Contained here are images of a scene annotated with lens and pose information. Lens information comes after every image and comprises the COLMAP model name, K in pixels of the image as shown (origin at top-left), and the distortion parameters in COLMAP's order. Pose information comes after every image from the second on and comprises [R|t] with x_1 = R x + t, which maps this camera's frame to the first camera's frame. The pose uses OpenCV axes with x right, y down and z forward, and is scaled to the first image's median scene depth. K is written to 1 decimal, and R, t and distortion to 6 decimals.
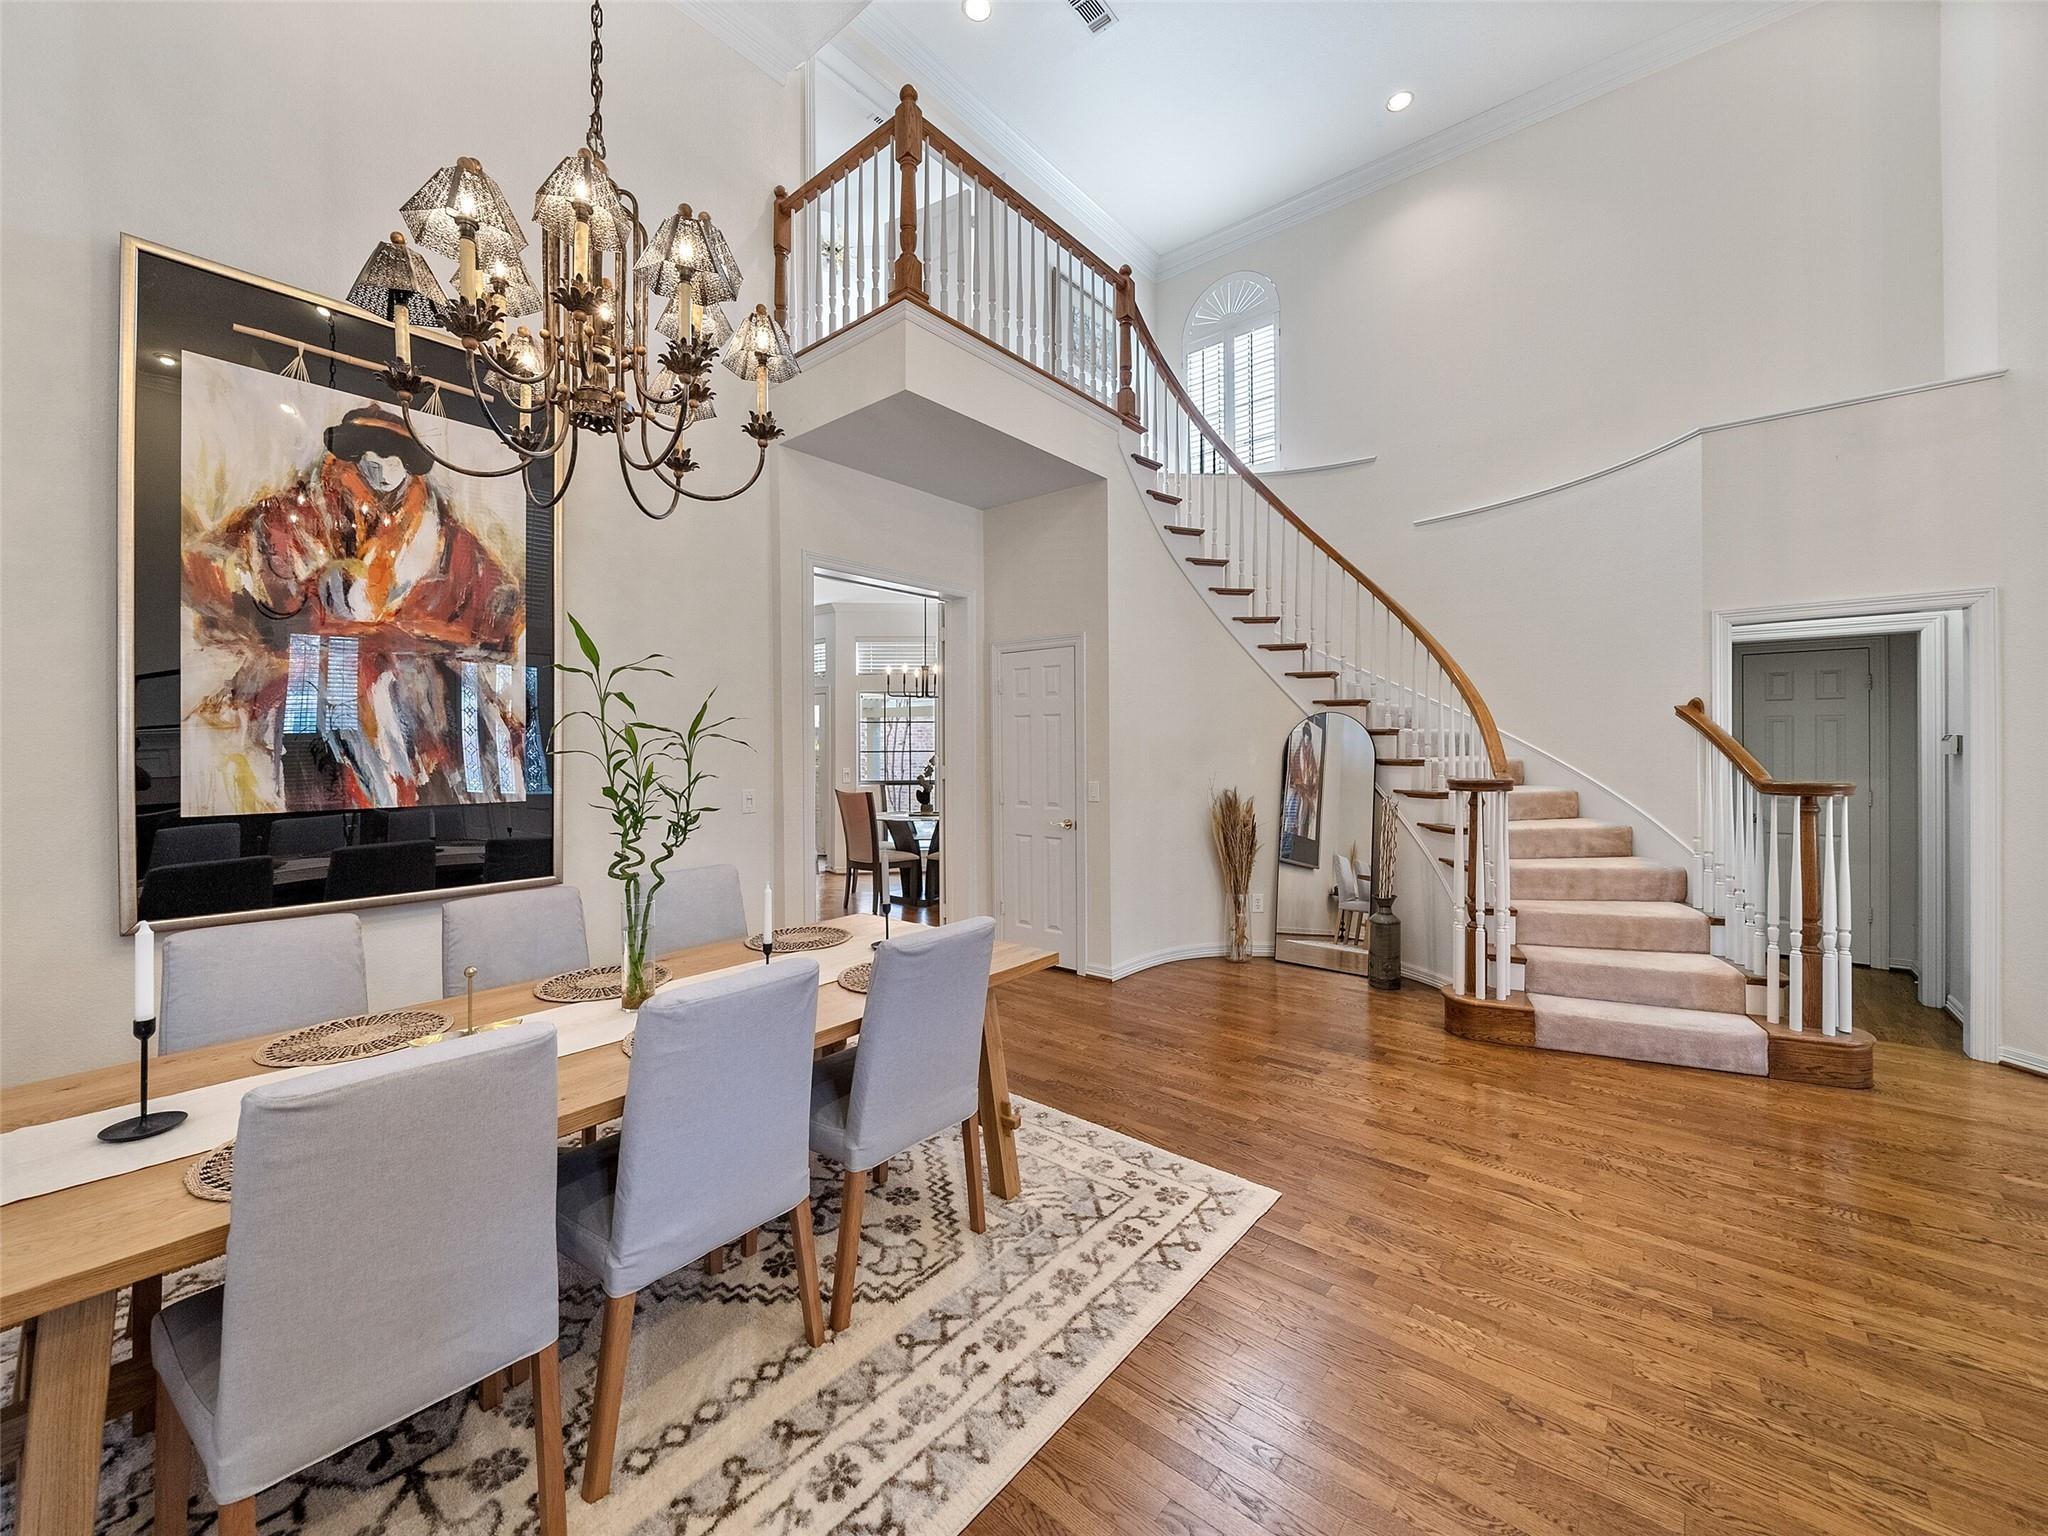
lens RADIAL K [[800.9, 0, 1017.1], [0, 800.9, 747.4], [0, 0, 1]] dist [-0.006677, -0.000206]
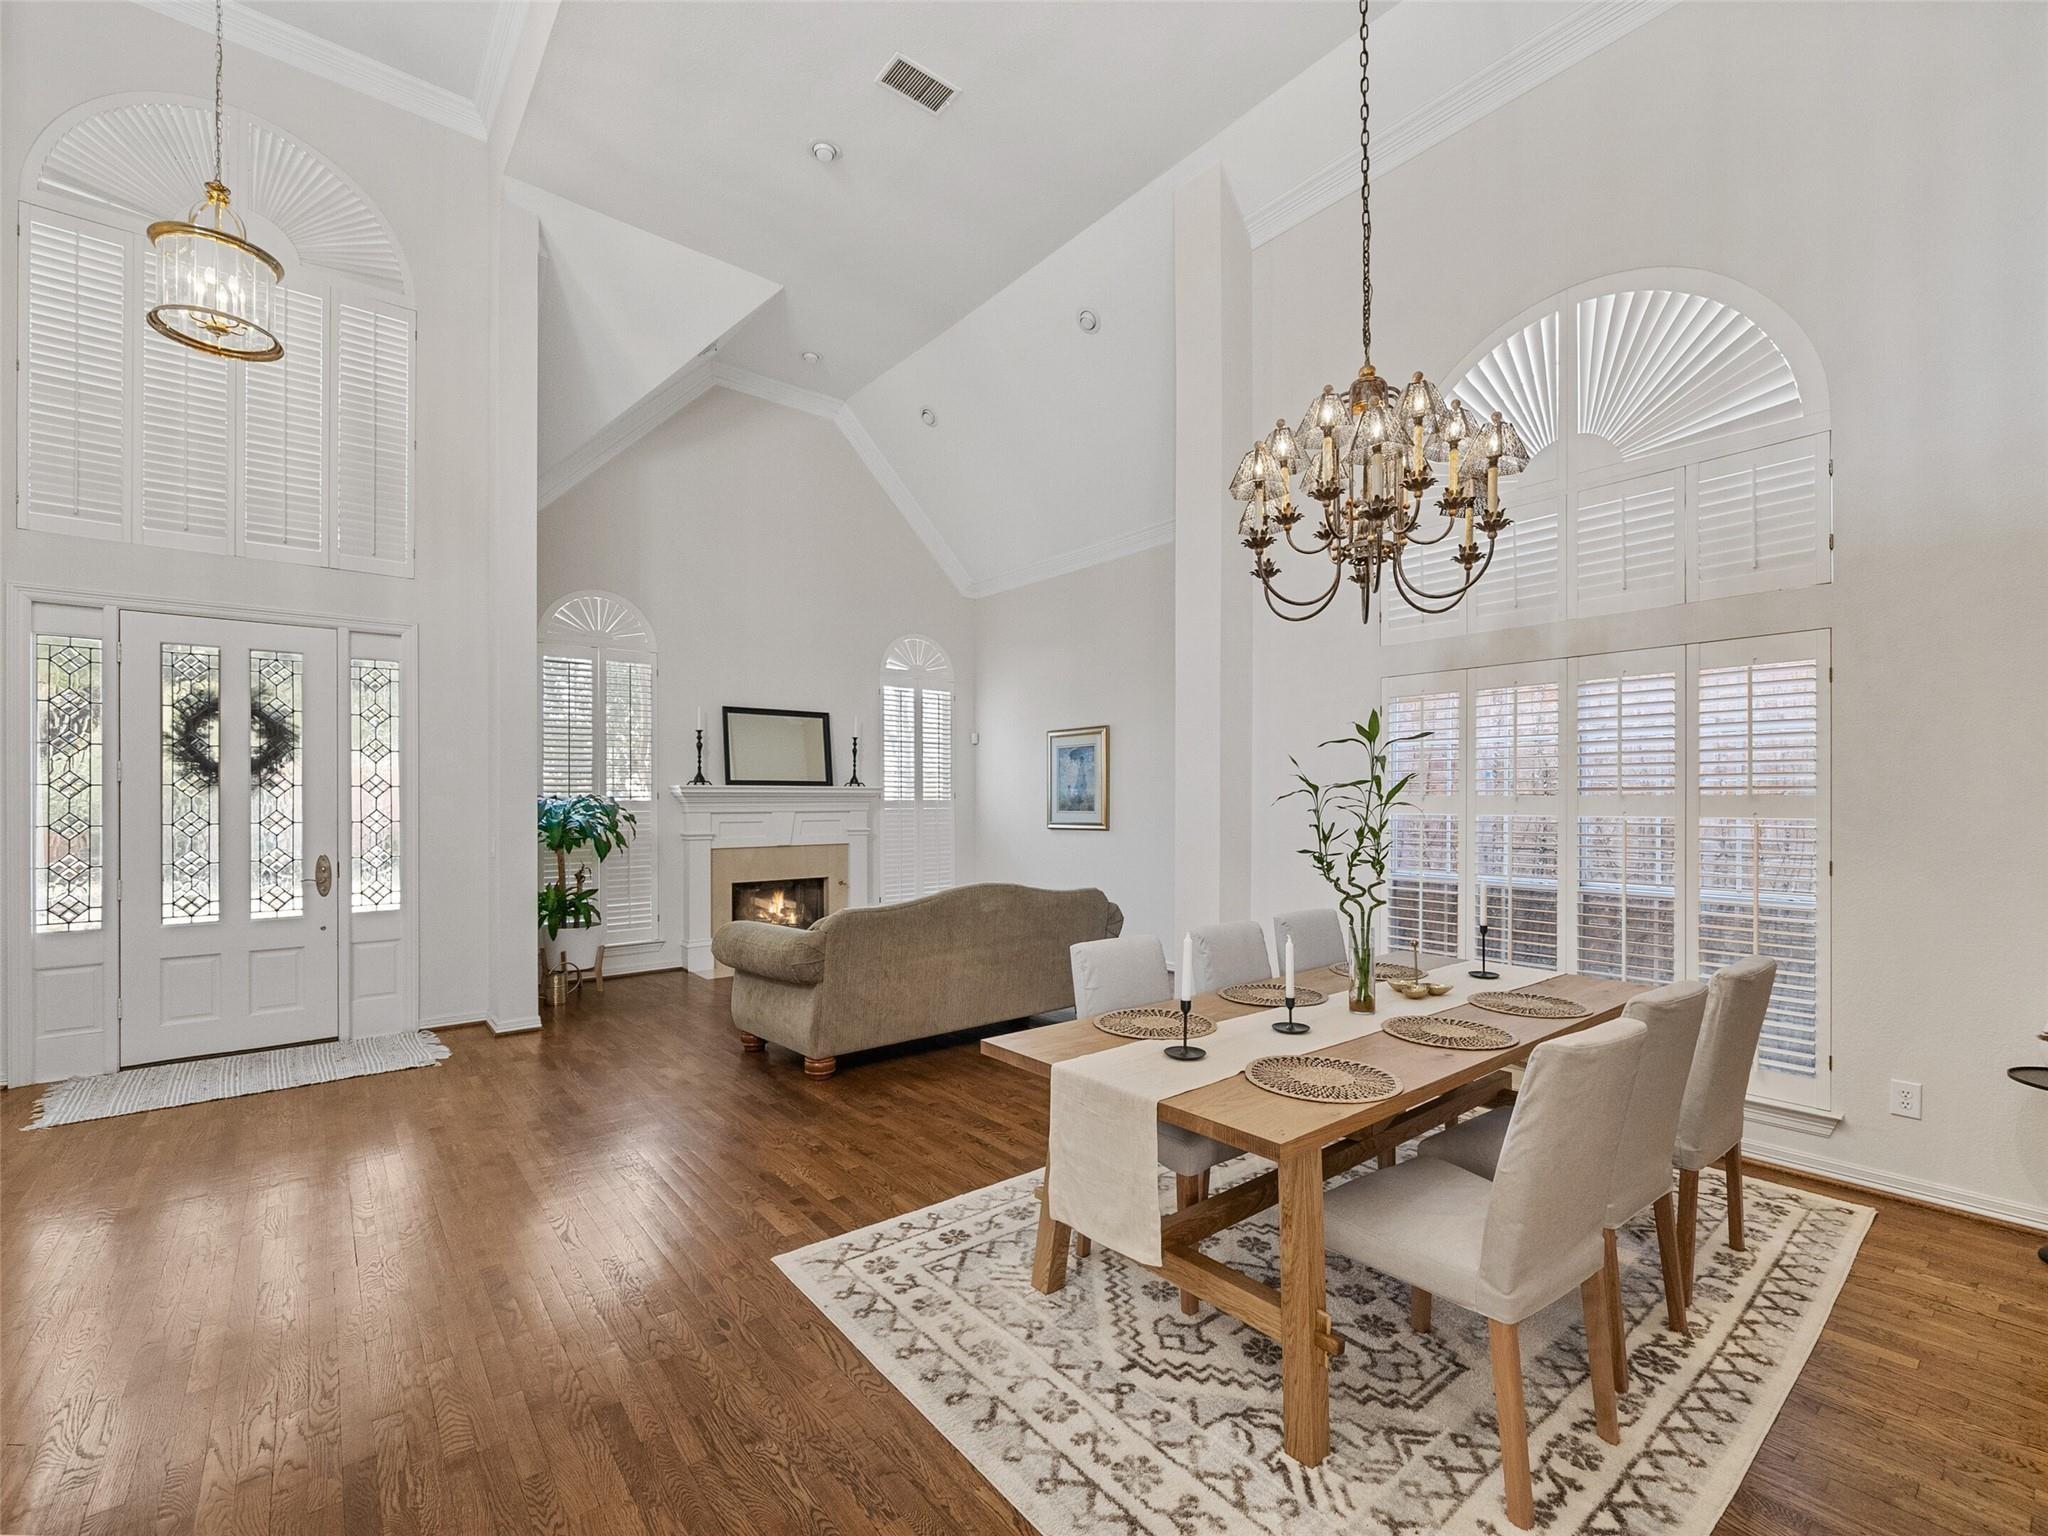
lens RADIAL K [[887.3, 0, 1029.0], [0, 887.3, 800.2], [0, 0, 1]] dist [0.001324, 0.000141]
pose [[-0.982401, 0.002095, 0.186772, -0.134488], [0.002337, 0.999997, 0.001077, -0.004047], [-0.186769, 0.001495, -0.982403, 1.460339]]
